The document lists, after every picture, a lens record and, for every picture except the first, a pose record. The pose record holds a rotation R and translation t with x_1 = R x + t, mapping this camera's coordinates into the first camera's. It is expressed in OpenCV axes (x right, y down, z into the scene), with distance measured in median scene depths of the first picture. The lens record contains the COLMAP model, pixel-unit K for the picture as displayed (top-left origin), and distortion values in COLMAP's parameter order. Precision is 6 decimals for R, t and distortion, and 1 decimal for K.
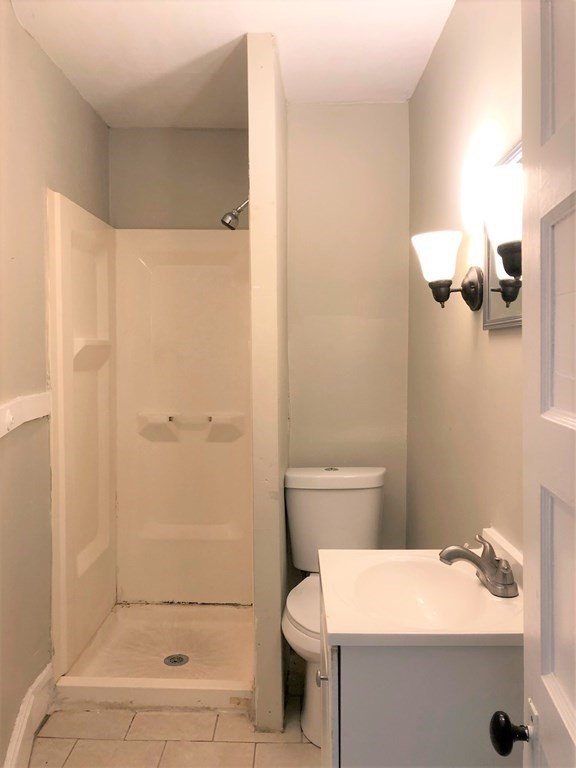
lens RADIAL K [[628.9, 0, 288.0], [0, 628.9, 384.0], [0, 0, 1]] dist [-0.005994, -0.015151]
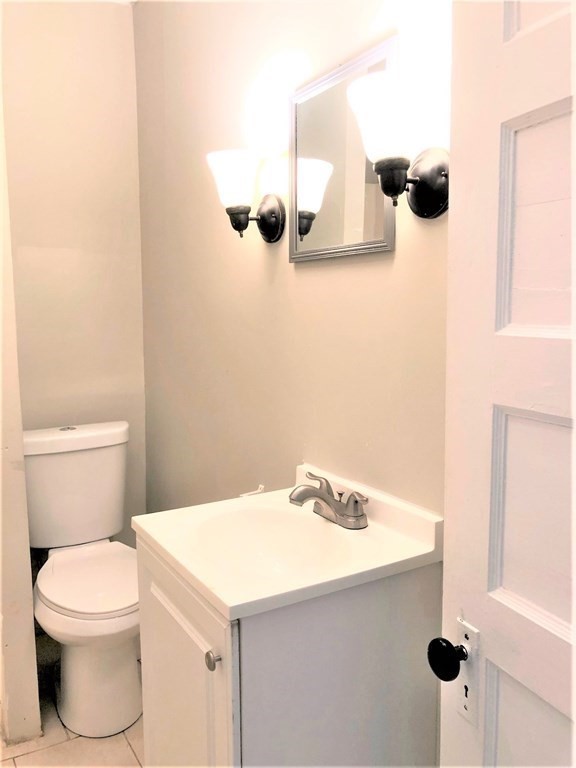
lens RADIAL K [[625.7, 0, 289.6], [0, 625.7, 393.1], [0, 0, 1]] dist [-0.006576, -0.010477]
pose [[0.845043, -0.069125, 0.530212, -0.199013], [0.023856, 0.995495, 0.091764, 0.023921], [-0.534166, -0.064896, 0.842885, 0.180815]]
